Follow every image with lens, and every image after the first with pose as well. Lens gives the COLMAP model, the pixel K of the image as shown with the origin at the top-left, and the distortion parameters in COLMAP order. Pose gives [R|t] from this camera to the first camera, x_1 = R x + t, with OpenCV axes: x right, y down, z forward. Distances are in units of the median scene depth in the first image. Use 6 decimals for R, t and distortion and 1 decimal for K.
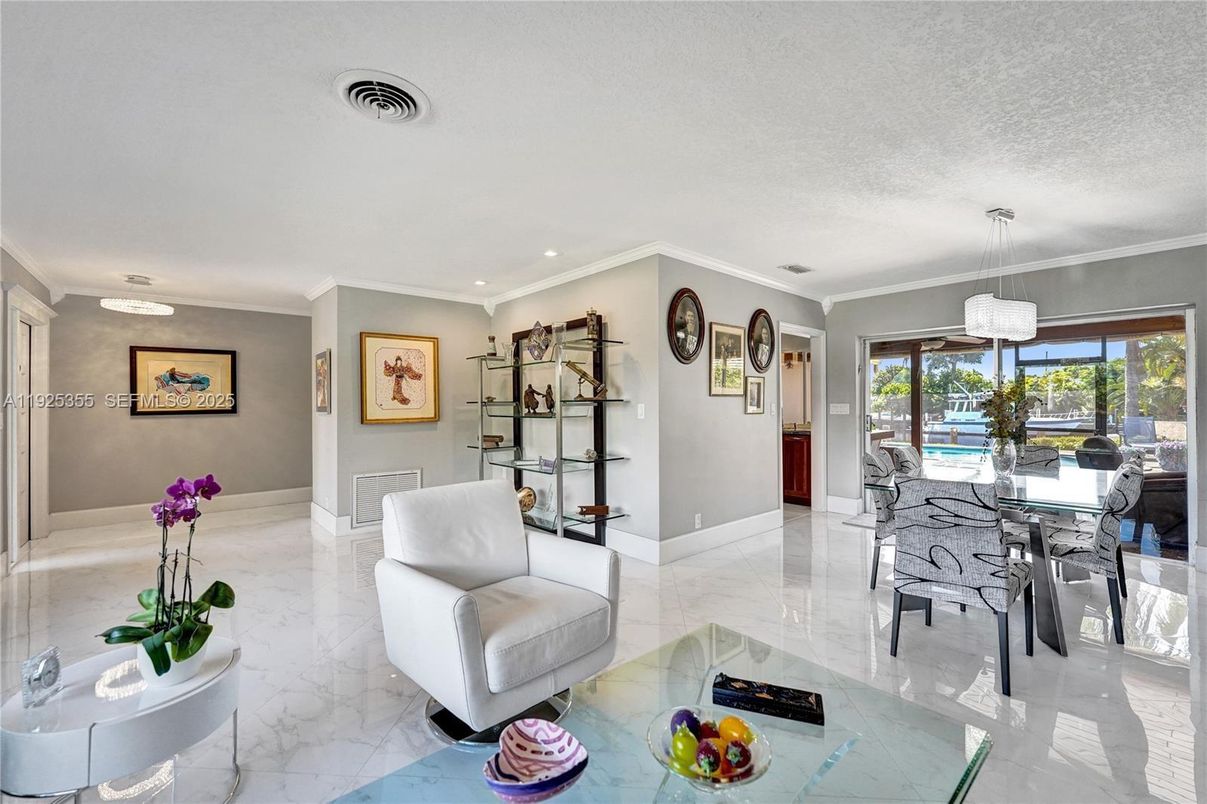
lens RADIAL K [[492.4, 0, 612.1], [0, 492.4, 404.6], [0, 0, 1]] dist [-0.001355, 0.000111]
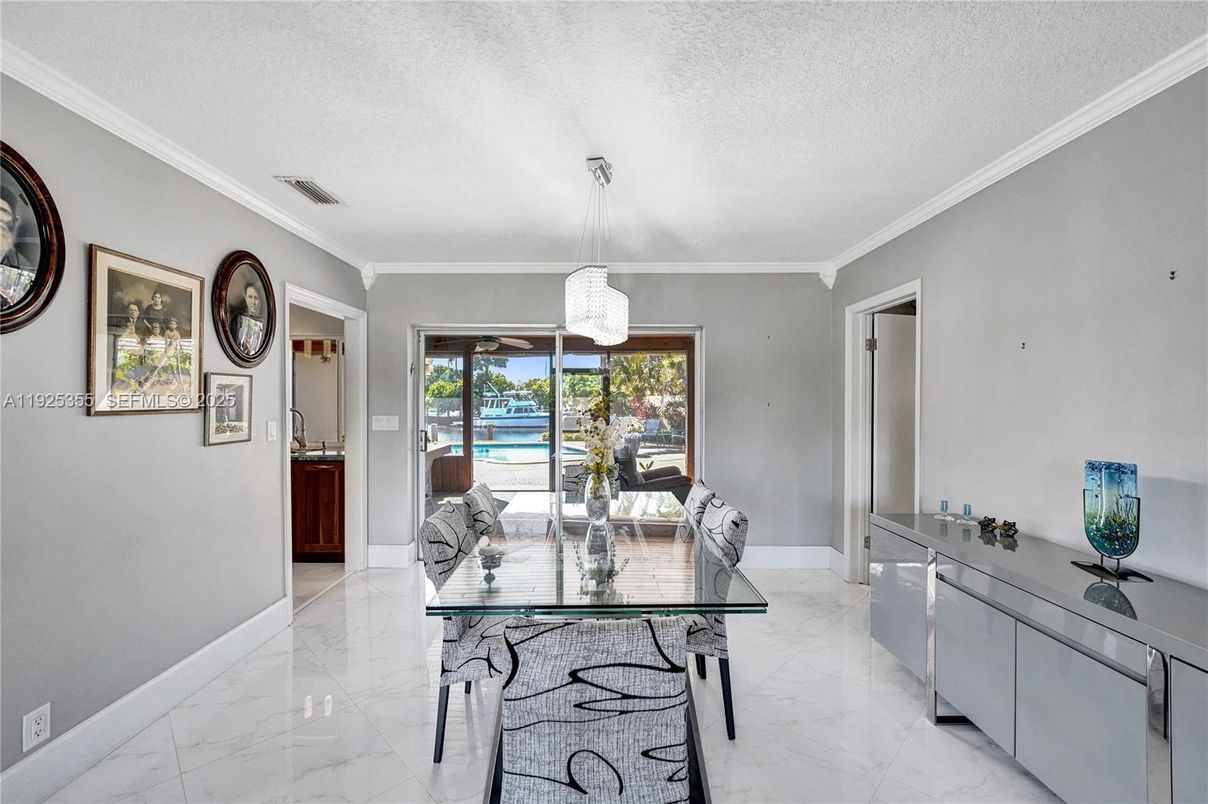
lens RADIAL K [[497.0, 0, 604.0], [0, 497.0, 402.0], [0, 0, 1]] dist [-0.000999, 0.000146]
pose [[0.665456, 0.000353, 0.746437, 0.157498], [-0.001922, 0.999997, 0.001240, -0.027695], [-0.746435, -0.002260, 0.665455, 0.333622]]
